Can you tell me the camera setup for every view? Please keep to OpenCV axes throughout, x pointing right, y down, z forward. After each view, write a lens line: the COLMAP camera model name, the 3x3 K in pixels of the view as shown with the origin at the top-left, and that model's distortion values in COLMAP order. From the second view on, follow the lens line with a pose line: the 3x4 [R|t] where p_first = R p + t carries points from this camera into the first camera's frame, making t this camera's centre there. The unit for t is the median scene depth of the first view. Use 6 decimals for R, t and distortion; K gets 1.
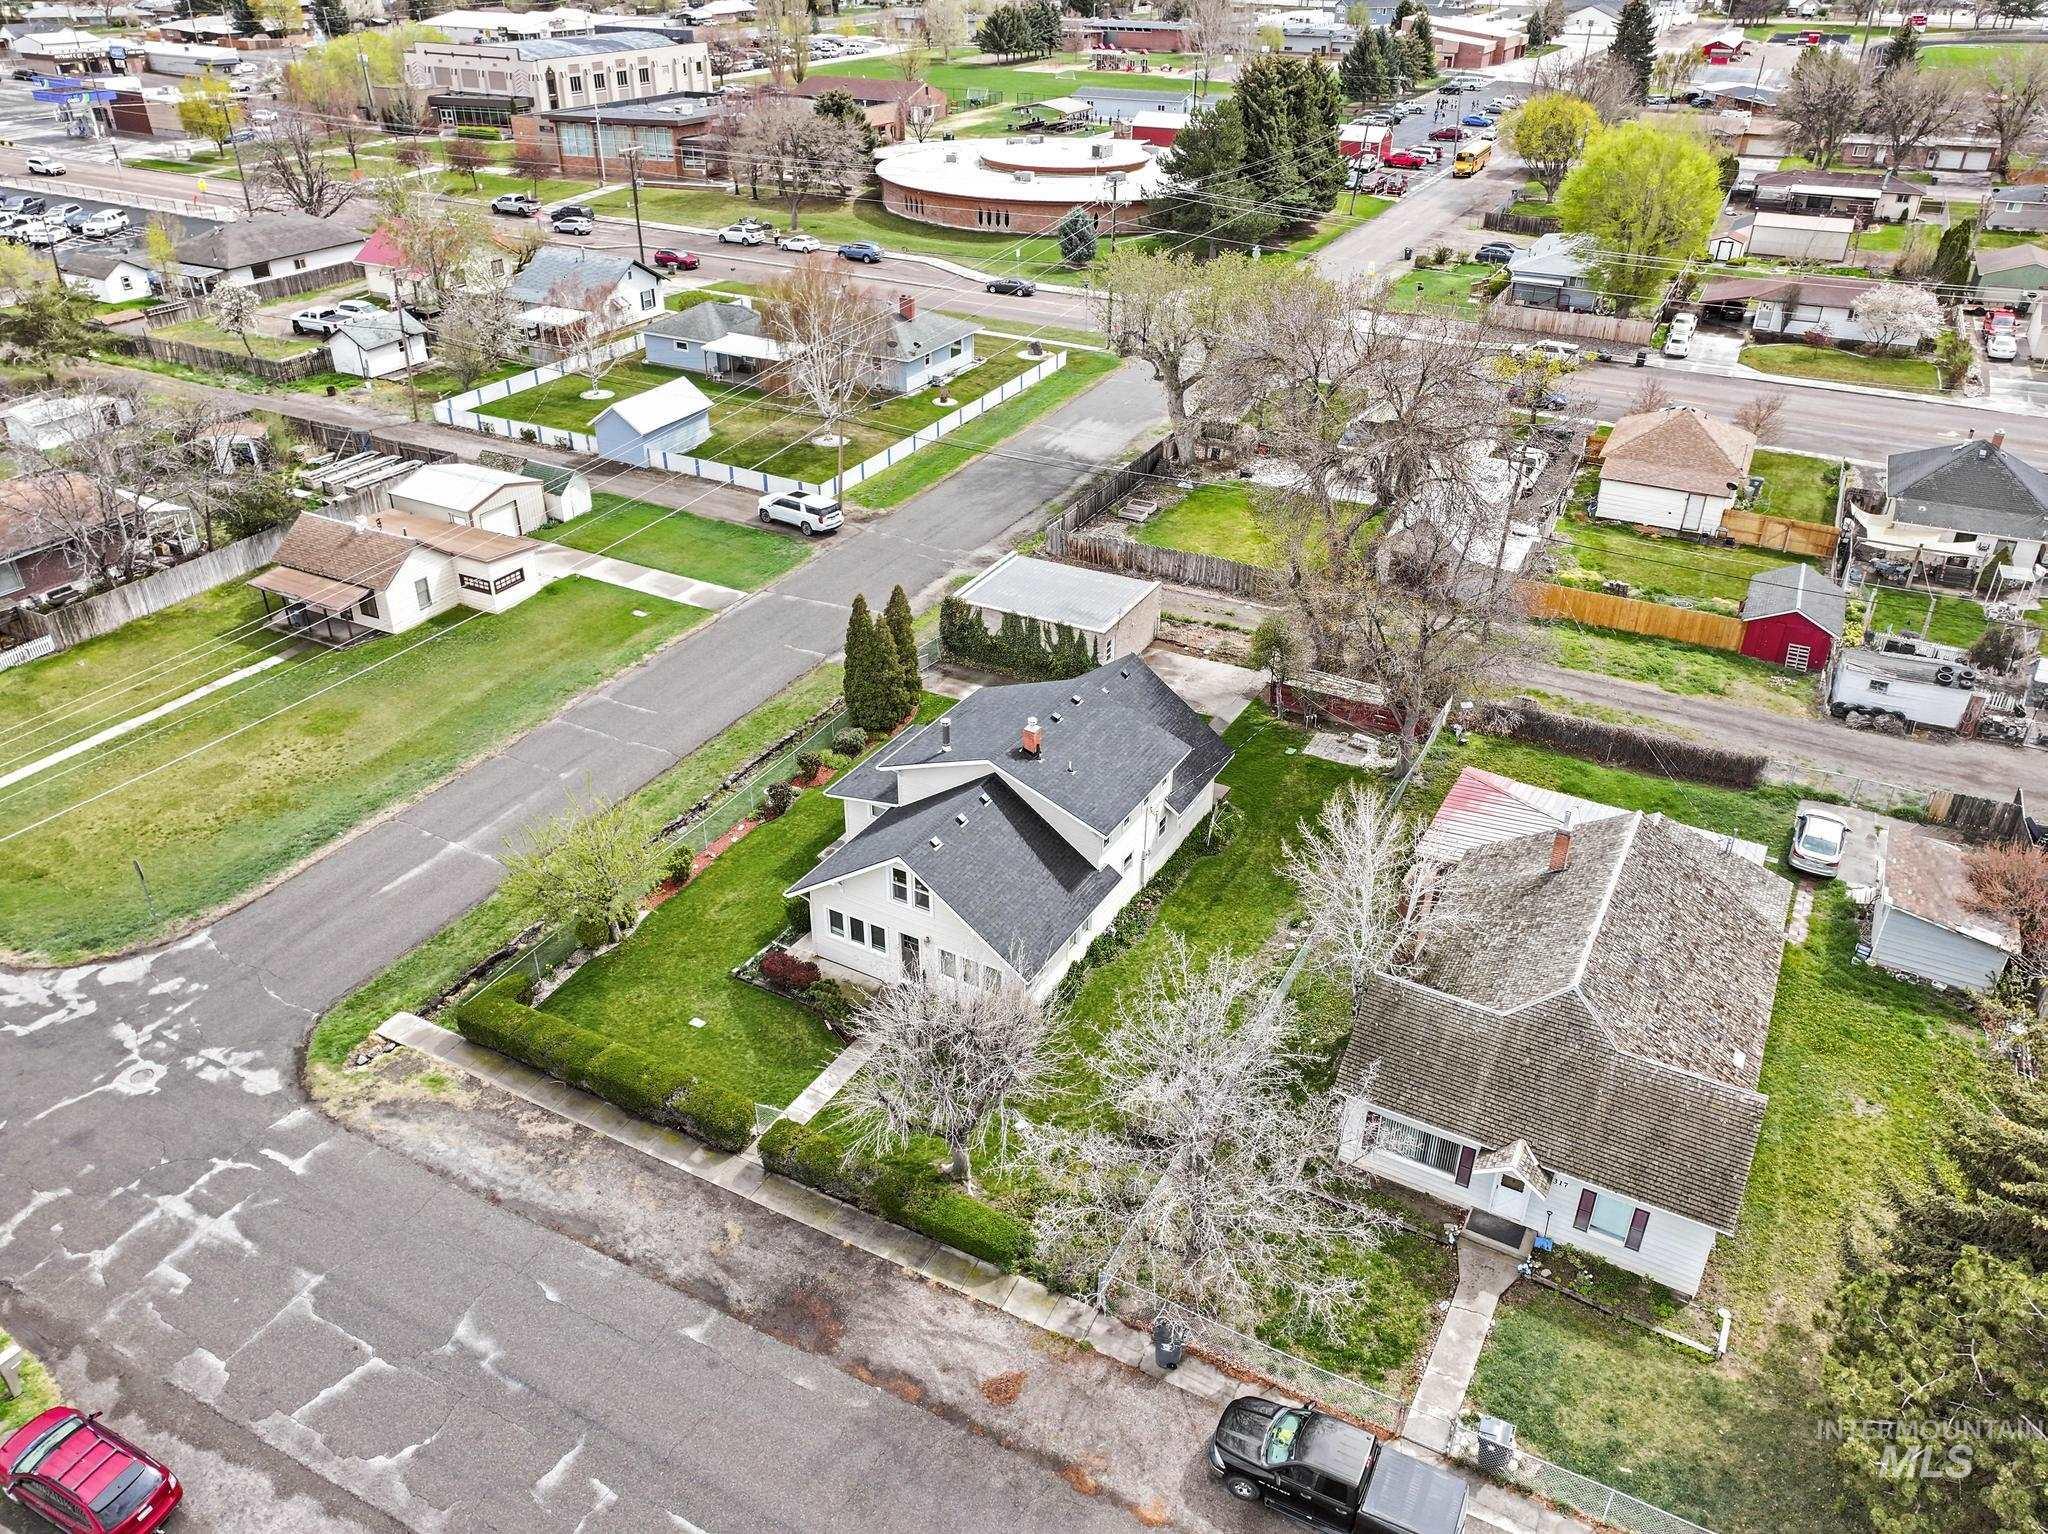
lens RADIAL K [[1479.7, 0, 1024.0], [0, 1479.7, 767.0], [0, 0, 1]] dist [0.001073, 0.011093]
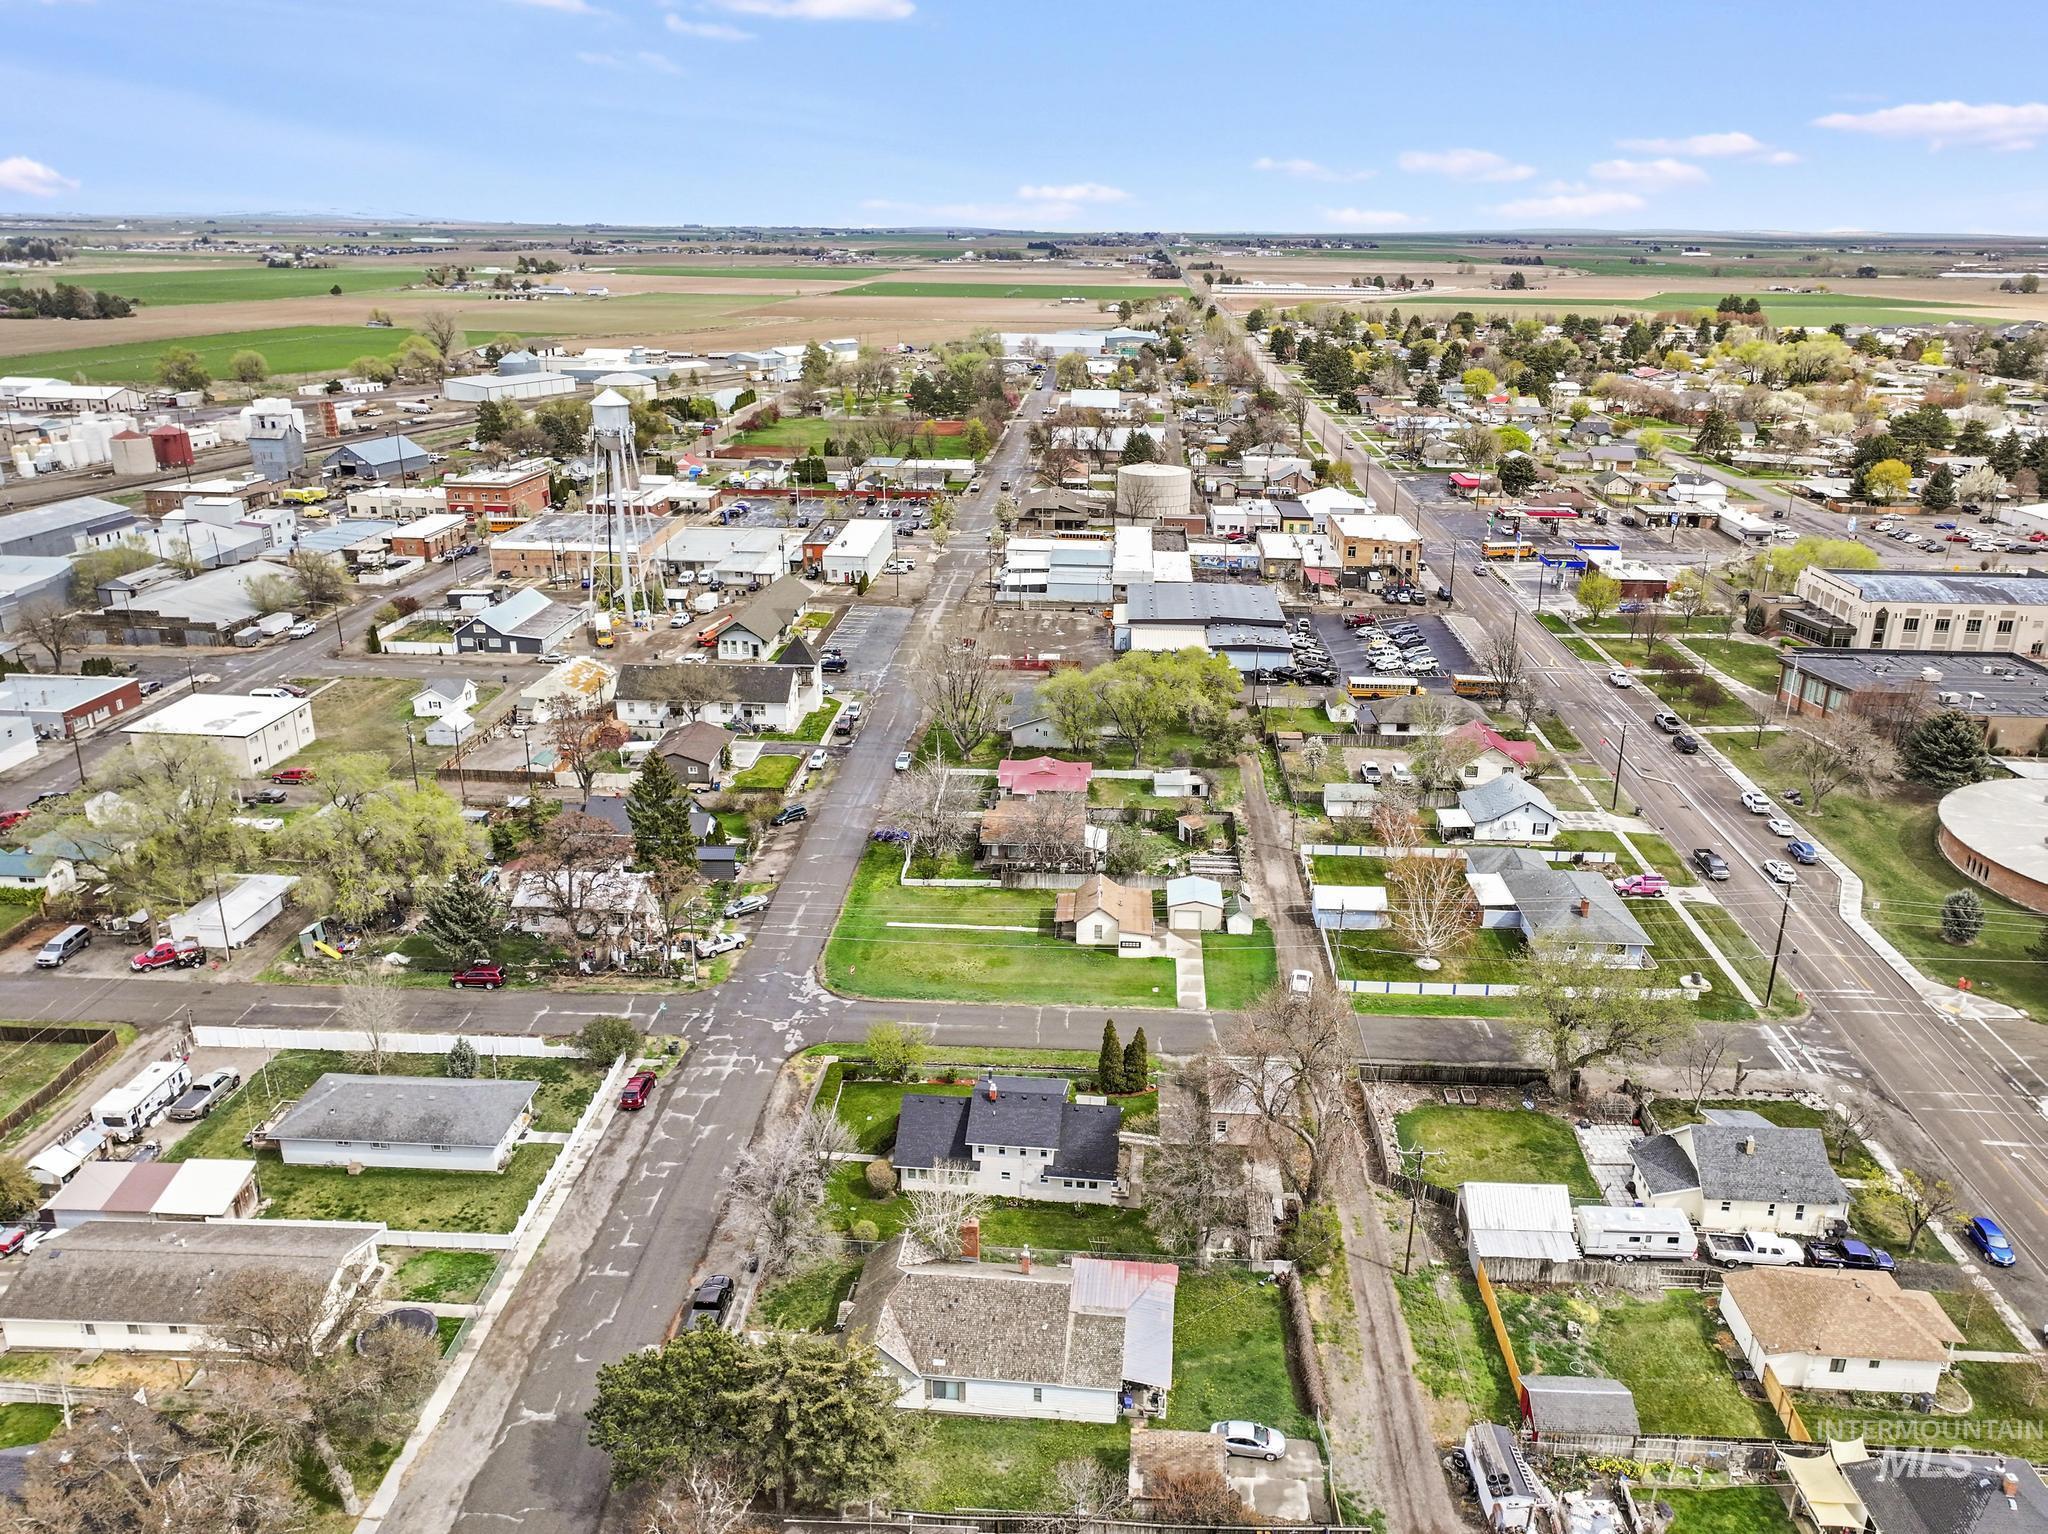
lens RADIAL K [[1445.7, 0, 1030.0], [0, 1445.7, 761.2], [0, 0, 1]] dist [0.003917, 0.007377]
pose [[0.401847, 0.312381, -0.860777, 1.346098], [-0.464000, 0.879863, 0.102692, -0.547627], [0.789445, 0.358134, 0.498515, -0.162280]]
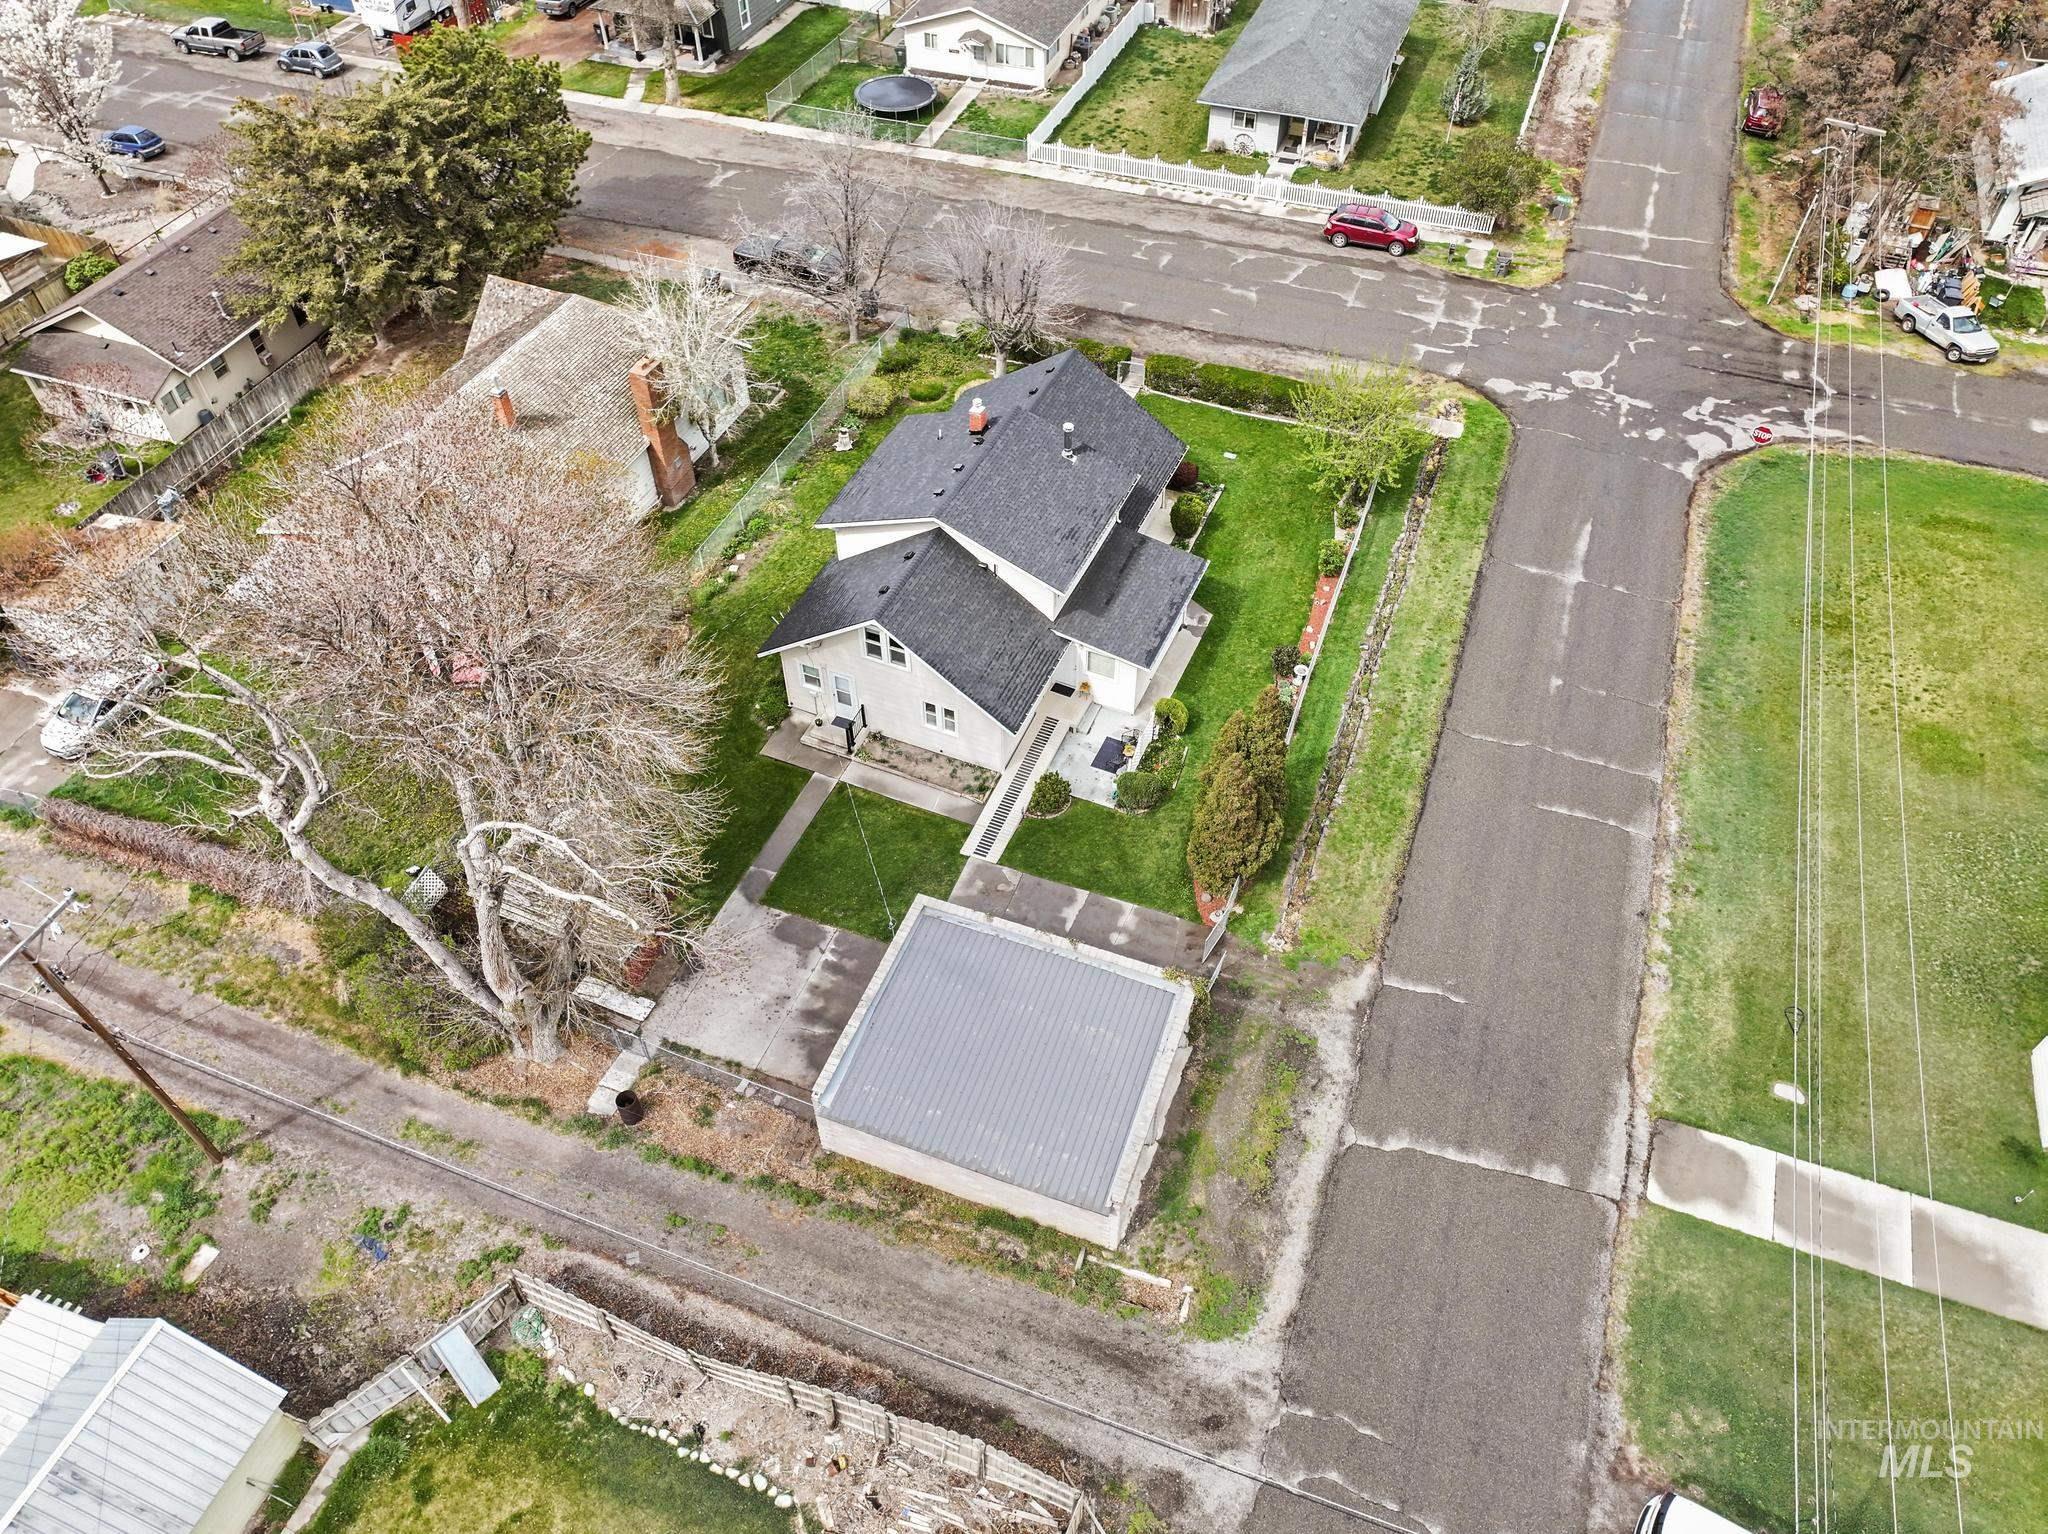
lens RADIAL K [[1445.7, 0, 1030.0], [0, 1445.7, 761.2], [0, 0, 1]] dist [0.003917, 0.007377]
pose [[-0.993106, 0.083143, -0.082635, 0.055293], [-0.063226, 0.213689, 0.974854, -0.725125], [0.098711, 0.973357, -0.206959, 1.118553]]
